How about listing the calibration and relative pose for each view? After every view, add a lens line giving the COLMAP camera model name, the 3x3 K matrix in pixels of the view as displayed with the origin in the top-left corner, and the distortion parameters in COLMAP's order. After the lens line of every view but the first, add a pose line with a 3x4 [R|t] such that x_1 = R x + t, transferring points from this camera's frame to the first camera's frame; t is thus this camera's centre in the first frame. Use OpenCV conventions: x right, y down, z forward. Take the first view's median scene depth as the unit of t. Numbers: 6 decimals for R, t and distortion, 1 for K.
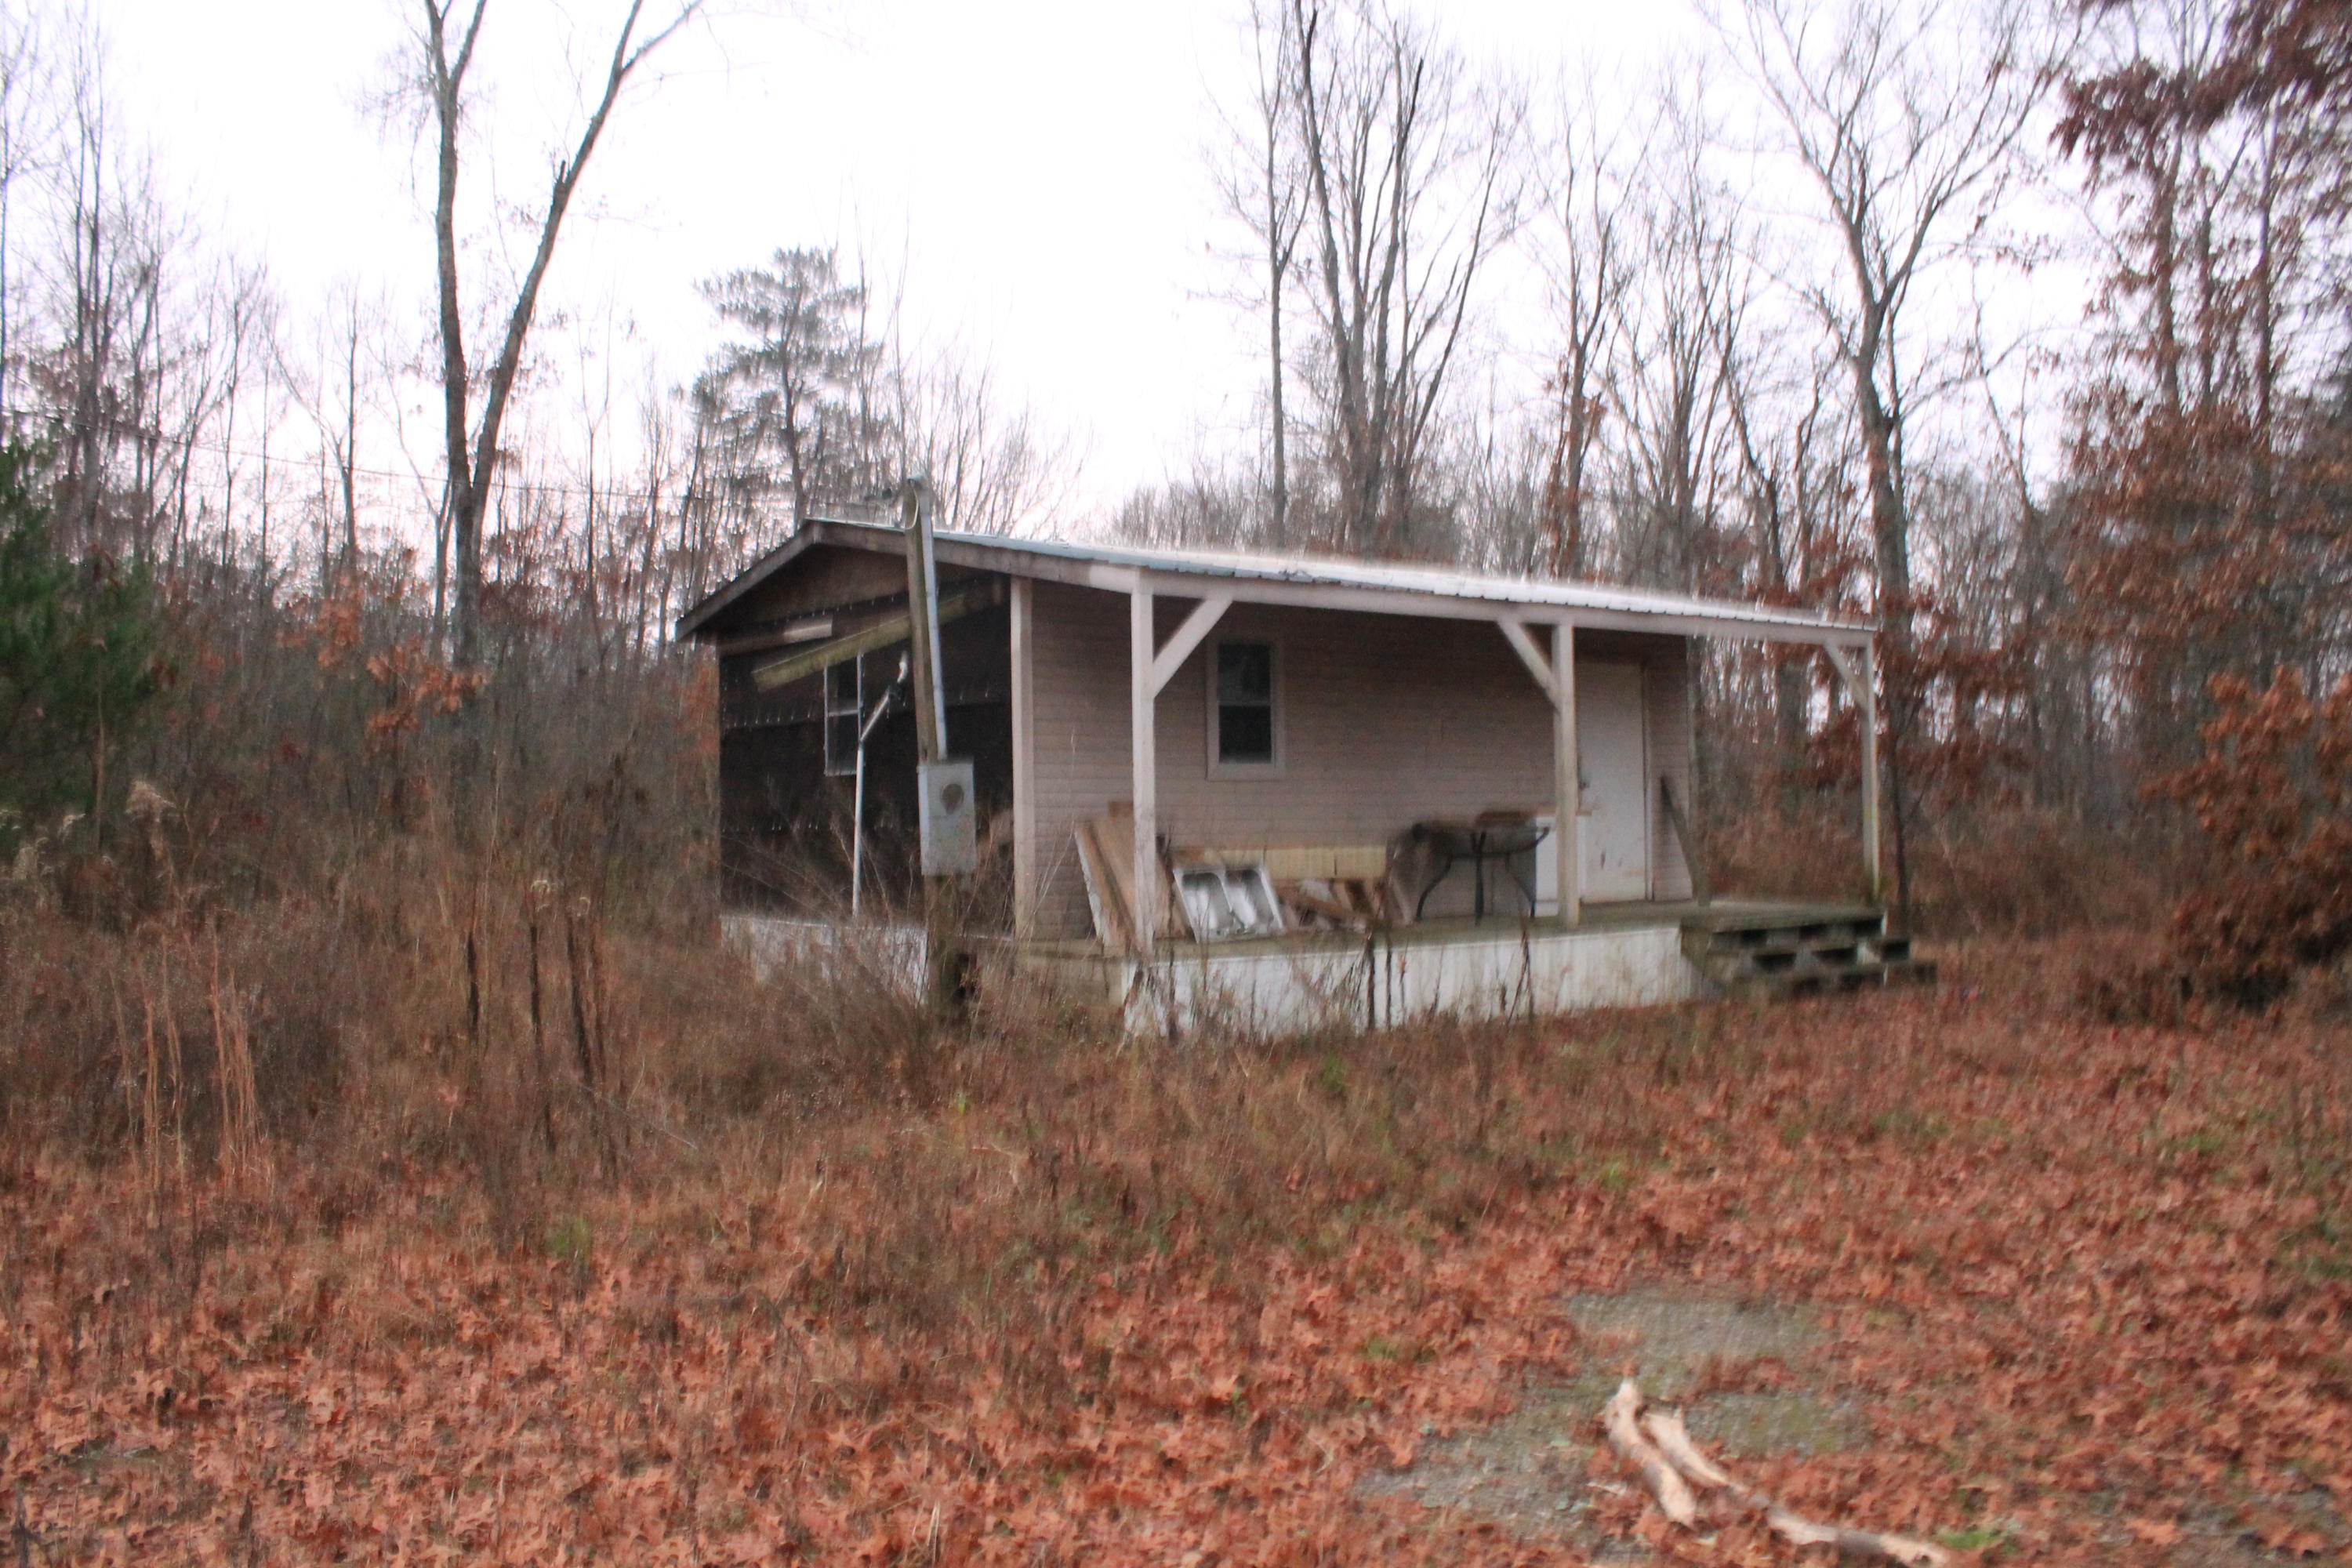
lens RADIAL K [[1941.0, 0, 1176.0], [0, 1941.0, 784.0], [0, 0, 1]] dist [-0.167369, 0.142464]
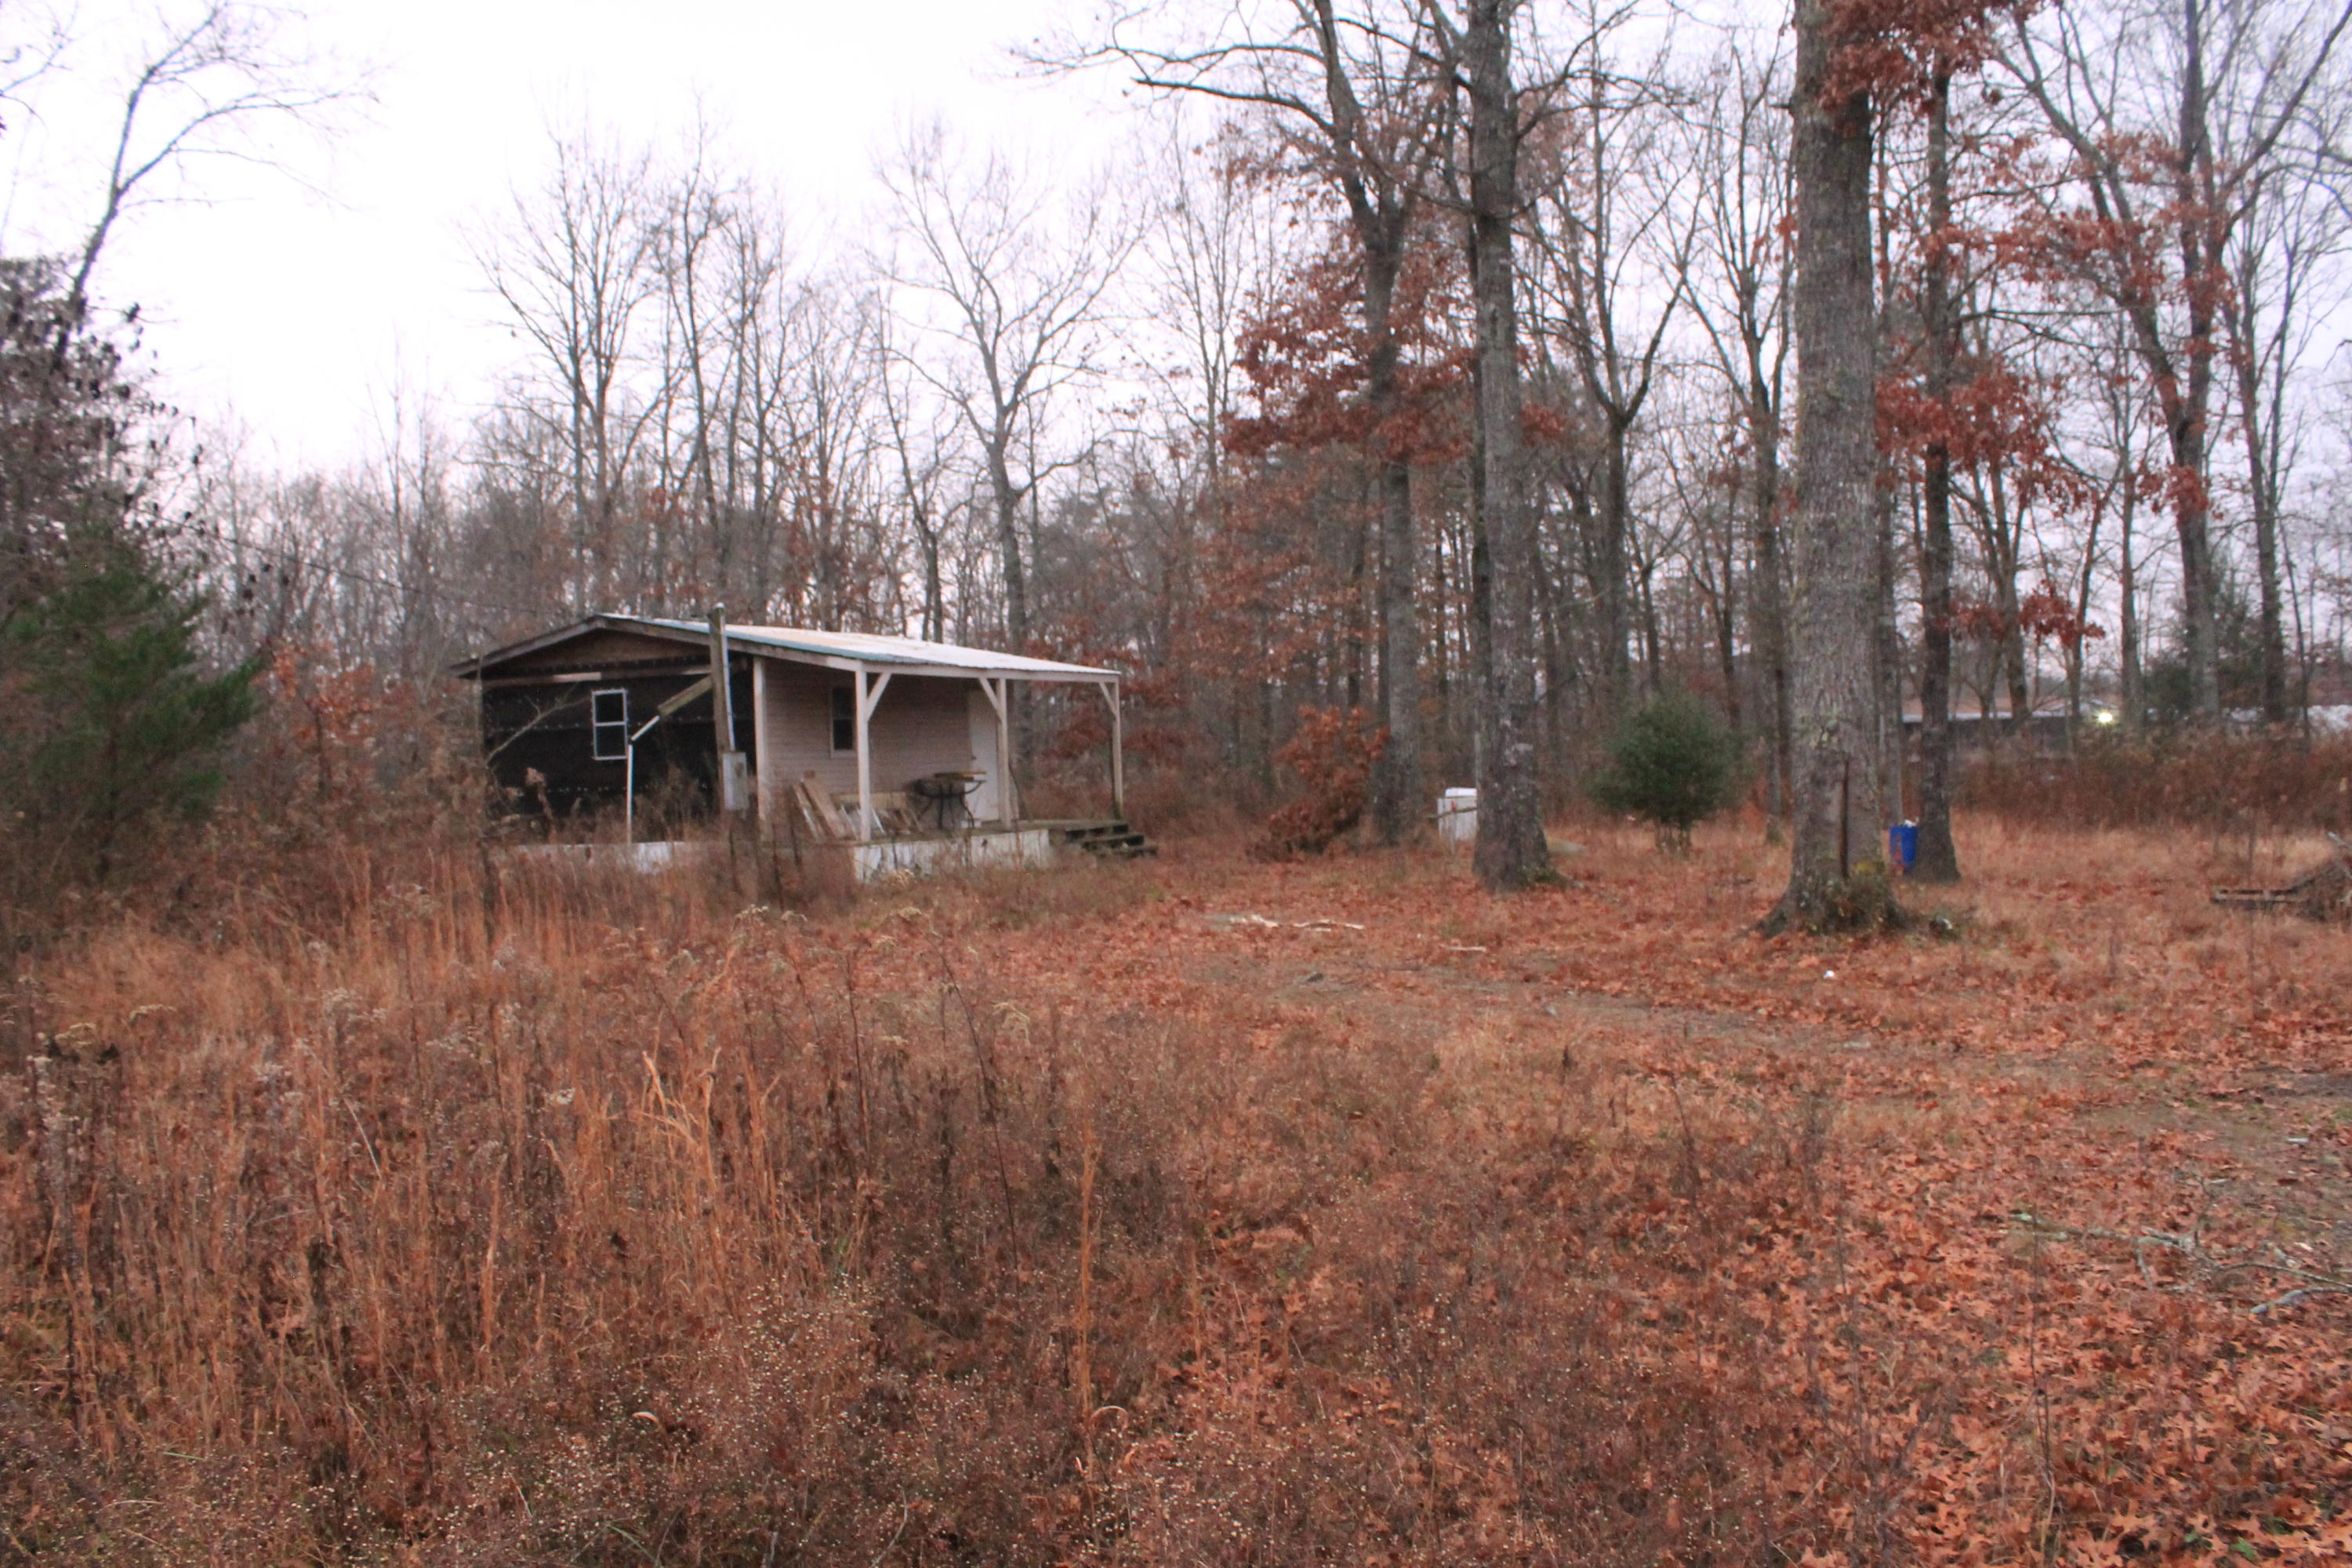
lens RADIAL K [[1941.0, 0, 1176.0], [0, 1941.0, 784.0], [0, 0, 1]] dist [-0.167369, 0.142464]
pose [[0.872320, -0.020708, 0.488497, -0.661127], [0.014133, 0.999753, 0.017143, -0.005874], [-0.488731, -0.008050, 0.872397, -0.890394]]
